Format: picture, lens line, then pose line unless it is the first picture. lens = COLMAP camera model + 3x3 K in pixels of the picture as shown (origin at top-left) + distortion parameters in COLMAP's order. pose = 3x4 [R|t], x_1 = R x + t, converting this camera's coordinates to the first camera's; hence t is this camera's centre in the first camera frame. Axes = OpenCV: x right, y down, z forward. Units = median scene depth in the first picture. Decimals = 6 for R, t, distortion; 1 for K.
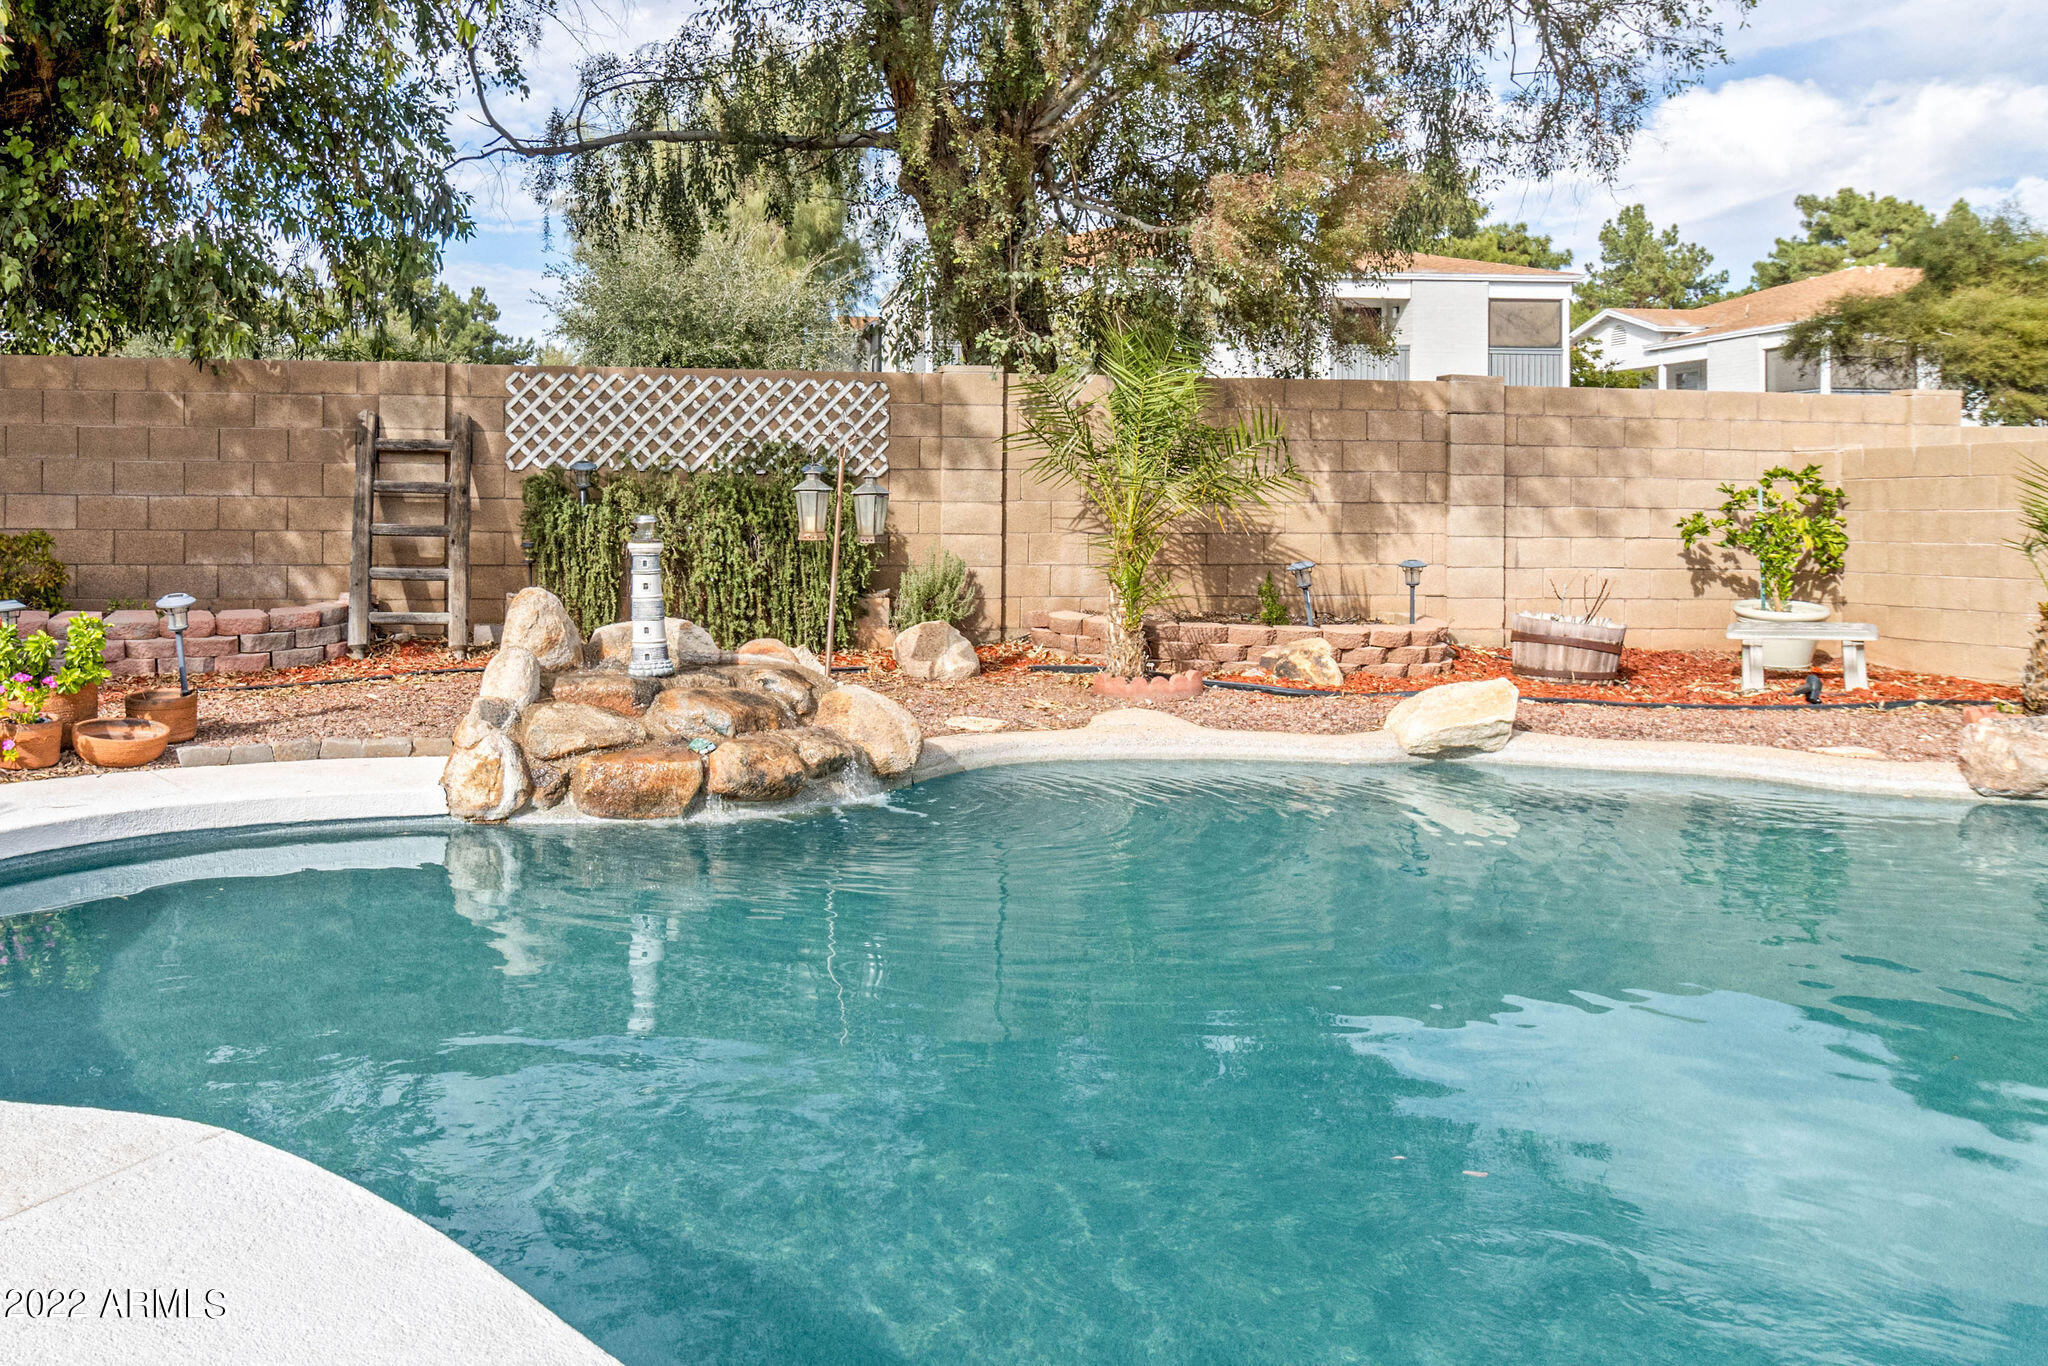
lens RADIAL K [[1635.3, 0, 780.3], [0, 1635.3, 512.9], [0, 0, 1]] dist [0.001535, -0.003973]
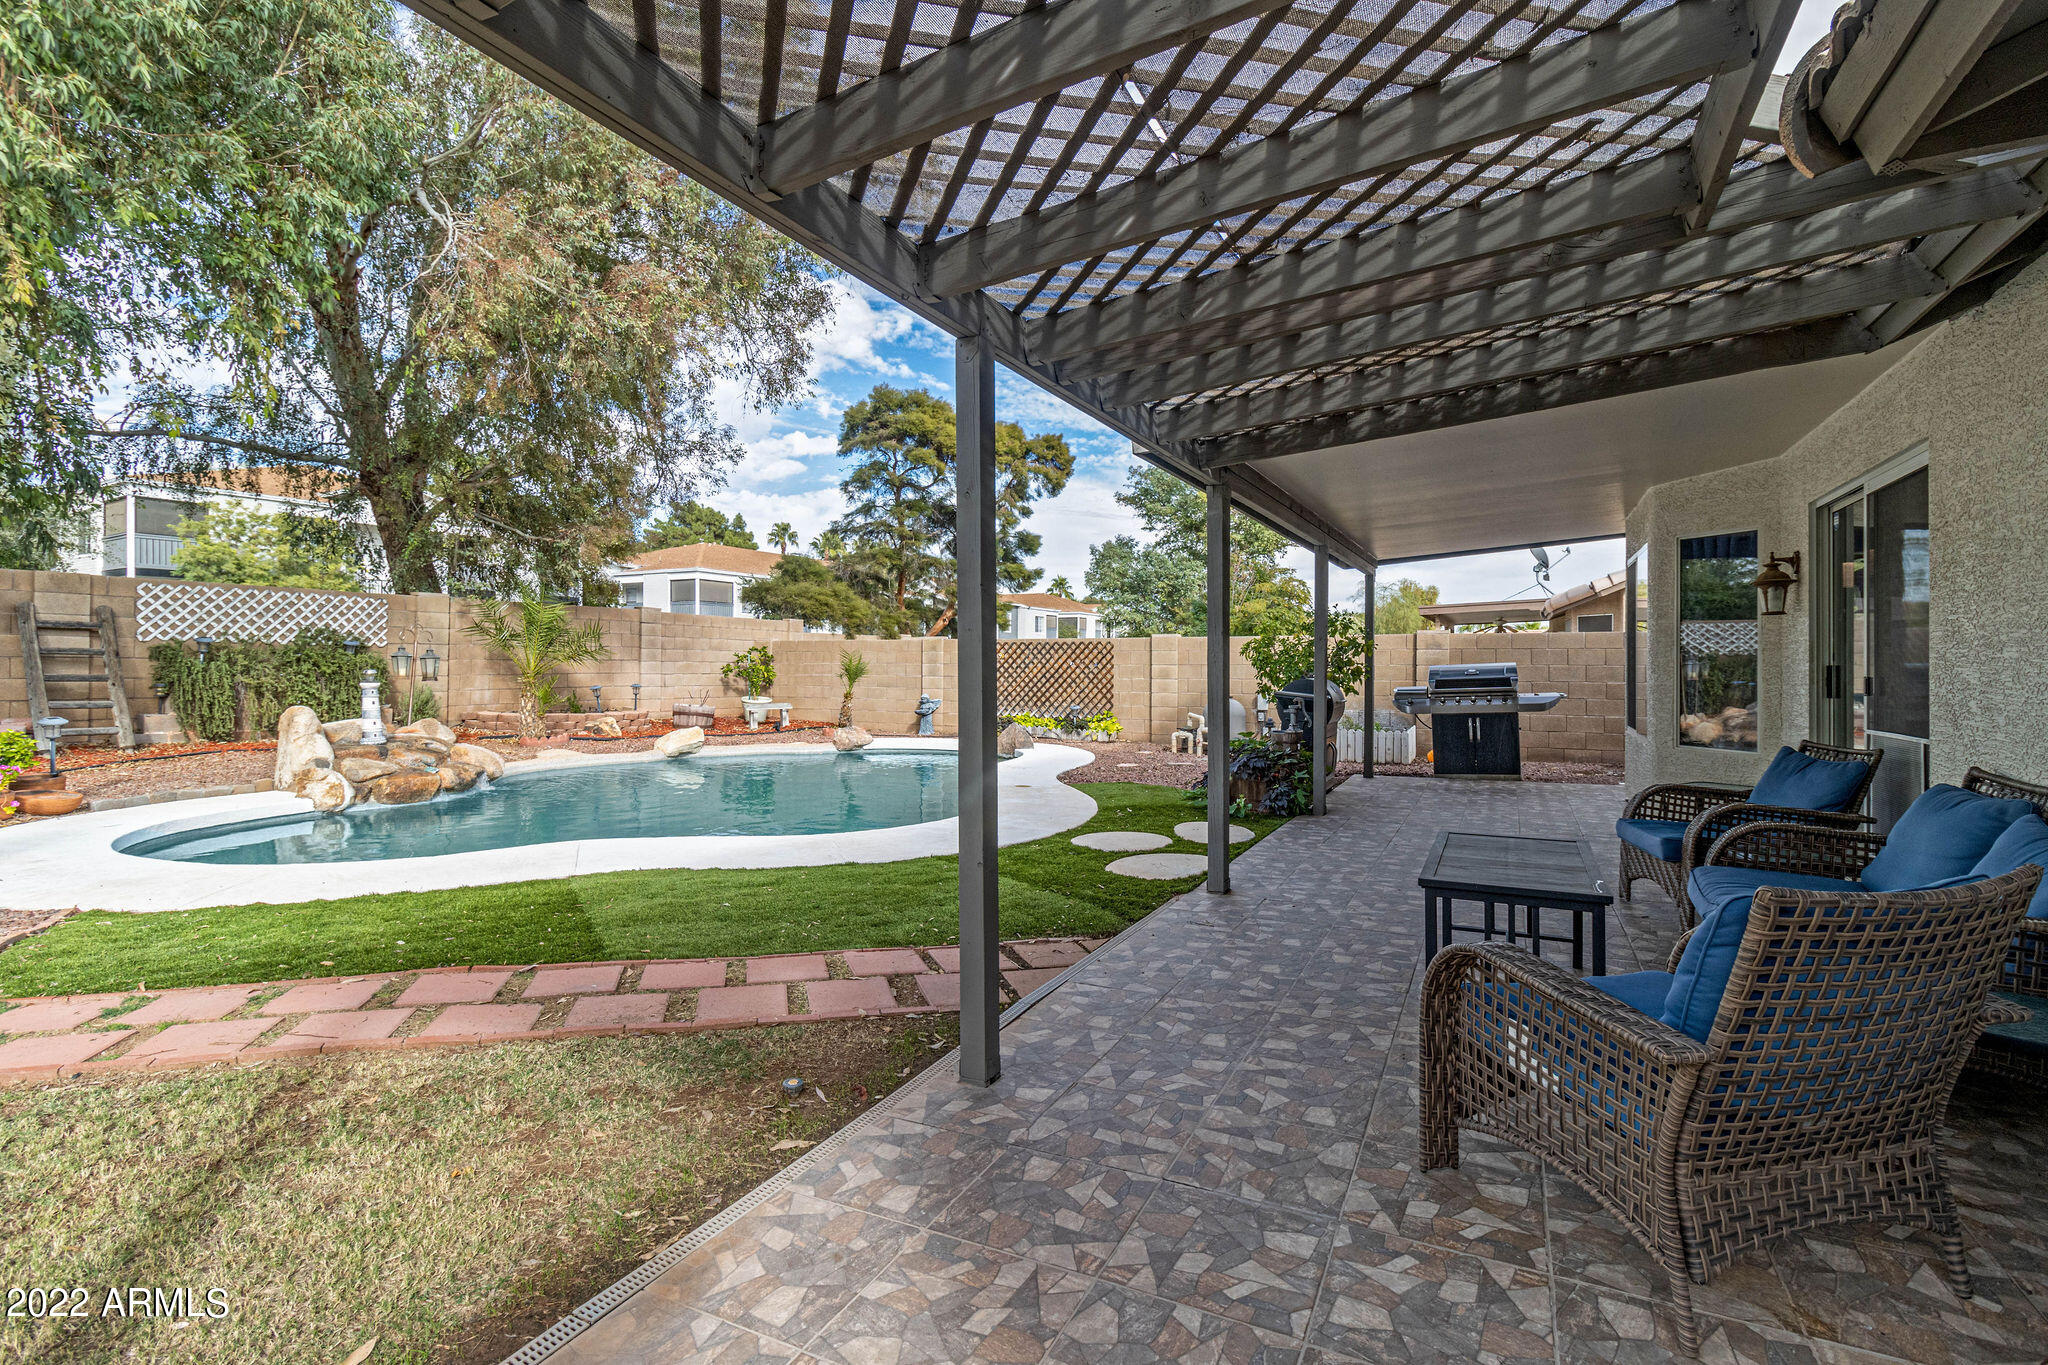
lens RADIAL K [[947.9, 0, 1036.7], [0, 947.9, 658.0], [0, 0, 1]] dist [0.003473, 0.000132]
pose [[0.580990, 0.002271, 0.813907, -0.426590], [-0.004307, 0.999991, 0.000284, -0.013112], [-0.813899, -0.003670, 0.580995, -0.315495]]
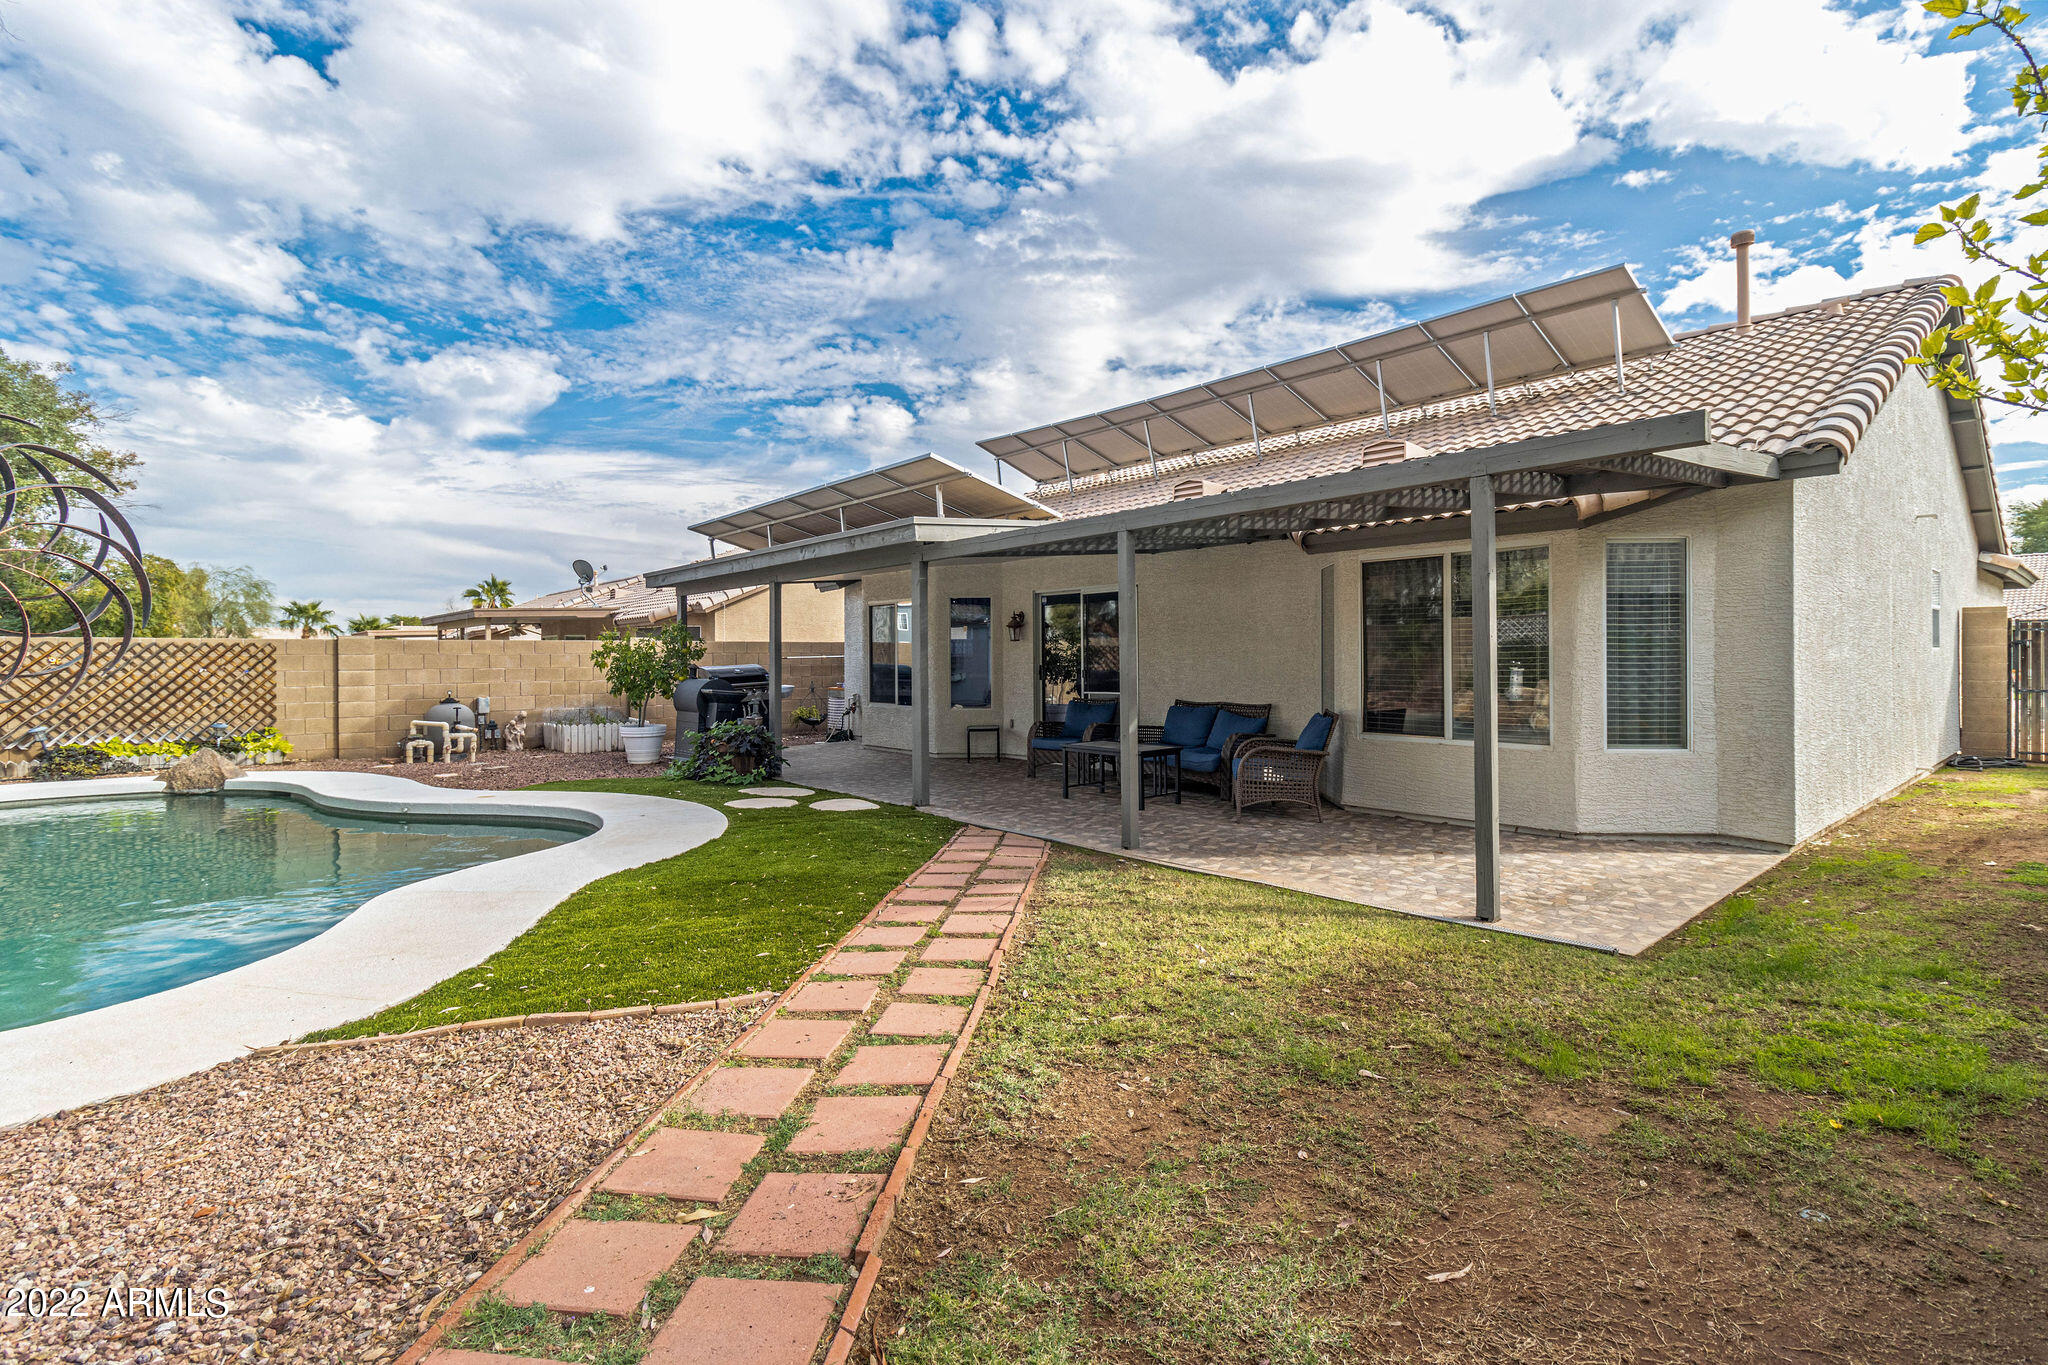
lens RADIAL K [[947.9, 0, 1036.7], [0, 947.9, 658.0], [0, 0, 1]] dist [0.003473, 0.000132]
pose [[-0.530703, -0.000501, 0.847558, -0.718533], [-0.000236, 1.000000, 0.000443, -0.020369], [-0.847558, 0.000035, -0.530703, 0.253547]]
